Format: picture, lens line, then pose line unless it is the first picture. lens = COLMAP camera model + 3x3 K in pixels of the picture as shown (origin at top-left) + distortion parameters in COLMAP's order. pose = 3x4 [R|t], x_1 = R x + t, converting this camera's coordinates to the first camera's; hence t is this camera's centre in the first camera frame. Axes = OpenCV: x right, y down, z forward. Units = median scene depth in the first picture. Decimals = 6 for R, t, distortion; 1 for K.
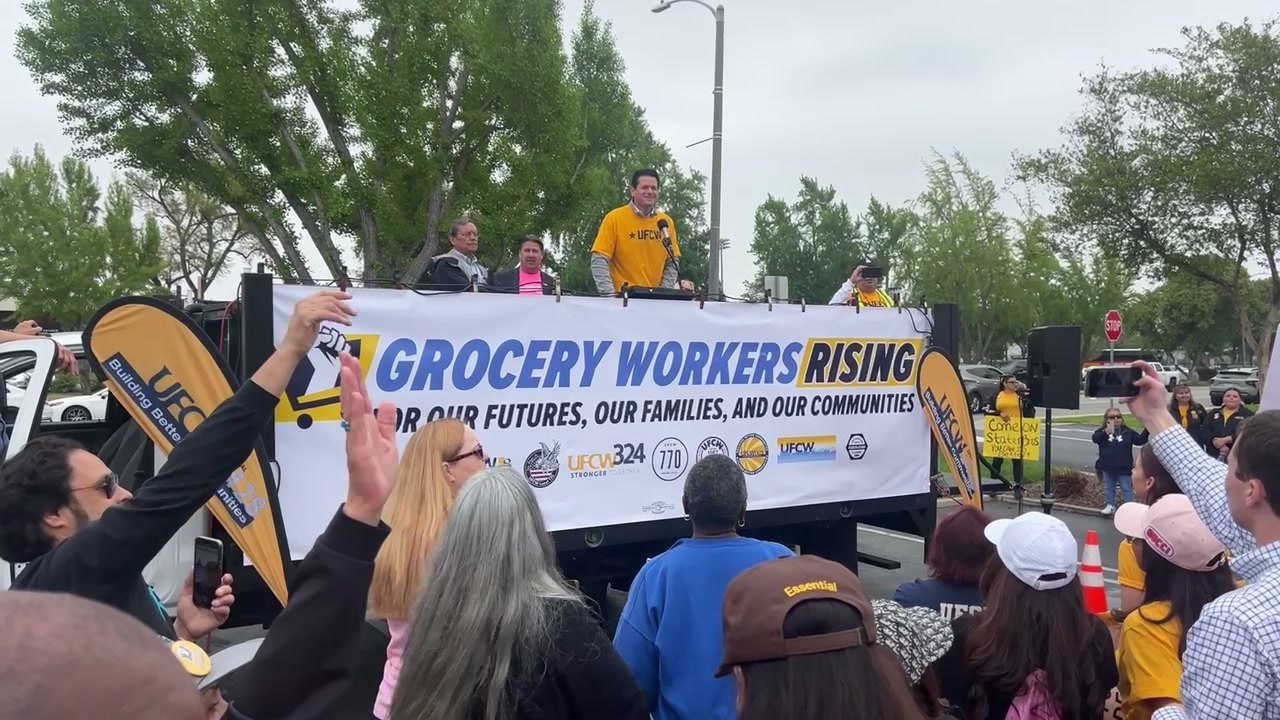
lens RADIAL K [[1004.3, 0, 638.9], [0, 1004.3, 366.0], [0, 0, 1]] dist [0.082327, -0.105313]
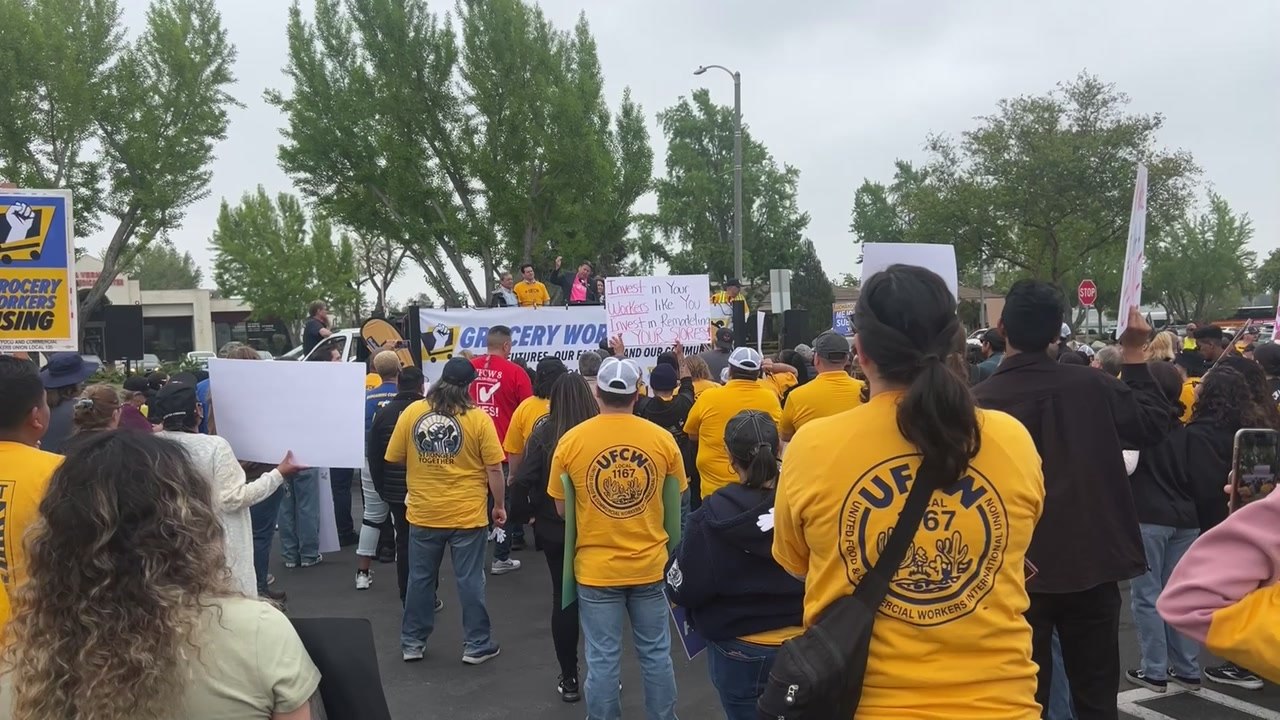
lens RADIAL K [[1004.3, 0, 636.8], [0, 1004.3, 360.0], [0, 0, 1]] dist [0.082327, -0.105313]
pose [[0.986750, -0.030813, -0.159295, 0.234421], [0.033484, 0.999340, 0.014108, 0.013409], [0.158755, -0.019255, 0.987130, -0.578076]]
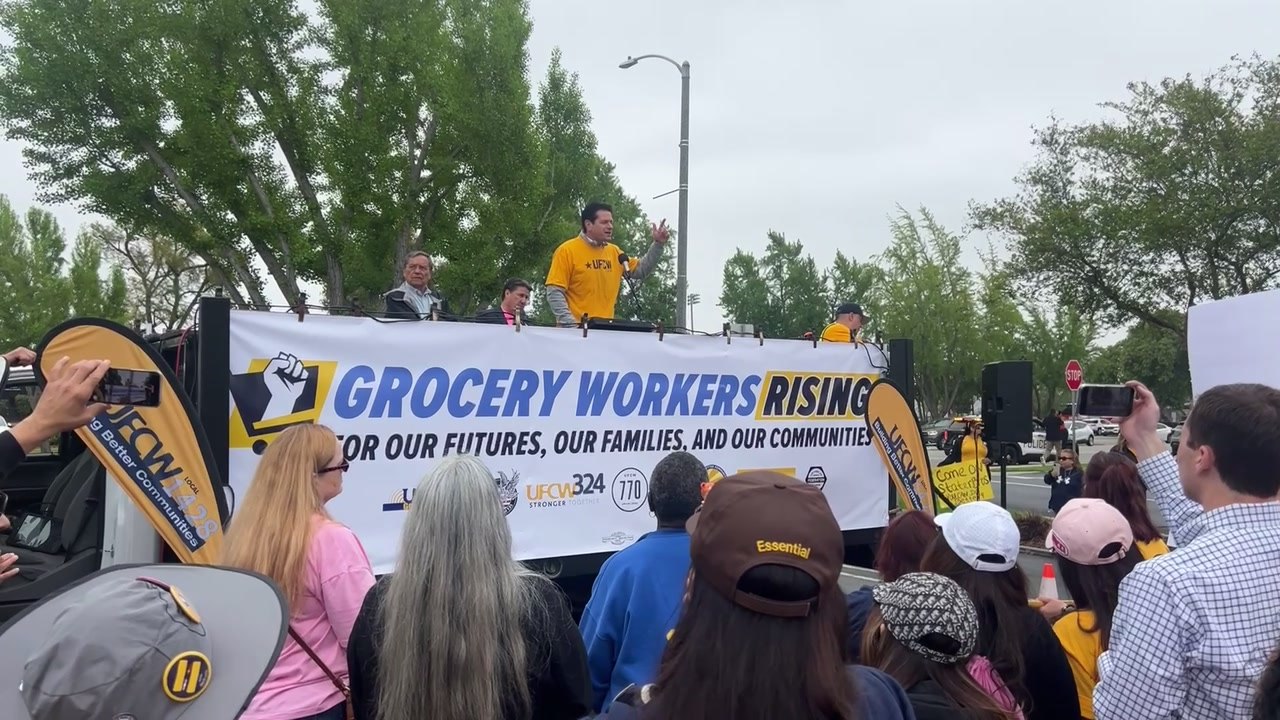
lens RADIAL K [[1004.3, 0, 640.1], [0, 1004.3, 365.6], [0, 0, 1]] dist [0.082327, -0.105313]
pose [[0.999566, -0.000301, 0.029454, 0.005536], [0.001919, 0.998489, -0.054927, 0.011545], [-0.029393, 0.054959, 0.998056, -0.004491]]
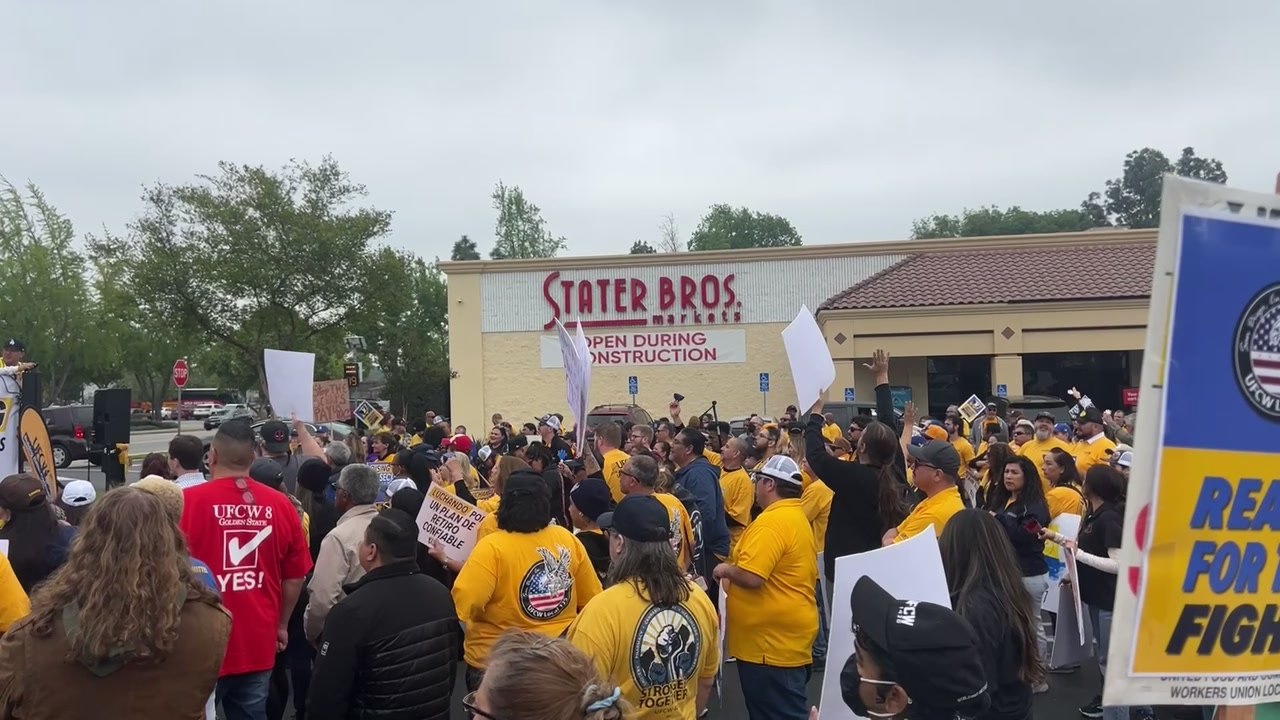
lens RADIAL K [[1004.3, 0, 637.3], [0, 1004.3, 360.2], [0, 0, 1]] dist [0.082327, -0.105313]
pose [[0.663445, 0.020104, 0.747955, -0.111705], [0.012411, 0.999206, -0.037865, -0.008099], [-0.748122, 0.034404, 0.662668, -0.318356]]
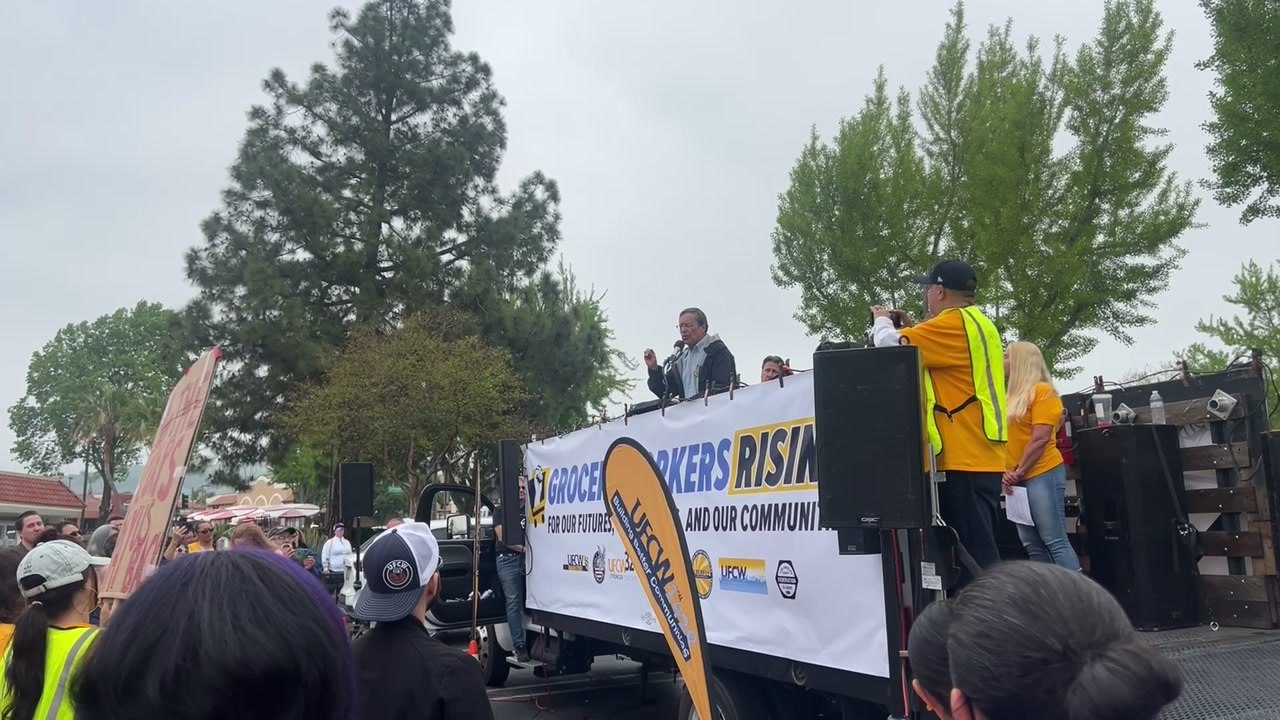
lens RADIAL K [[1004.3, 0, 635.0], [0, 1004.3, 365.4], [0, 0, 1]] dist [0.082327, -0.105313]
pose [[-0.141177, -0.151411, -0.978337, 0.499559], [0.016709, 0.987730, -0.155276, 0.022103], [0.989843, -0.038268, -0.136915, 0.536628]]
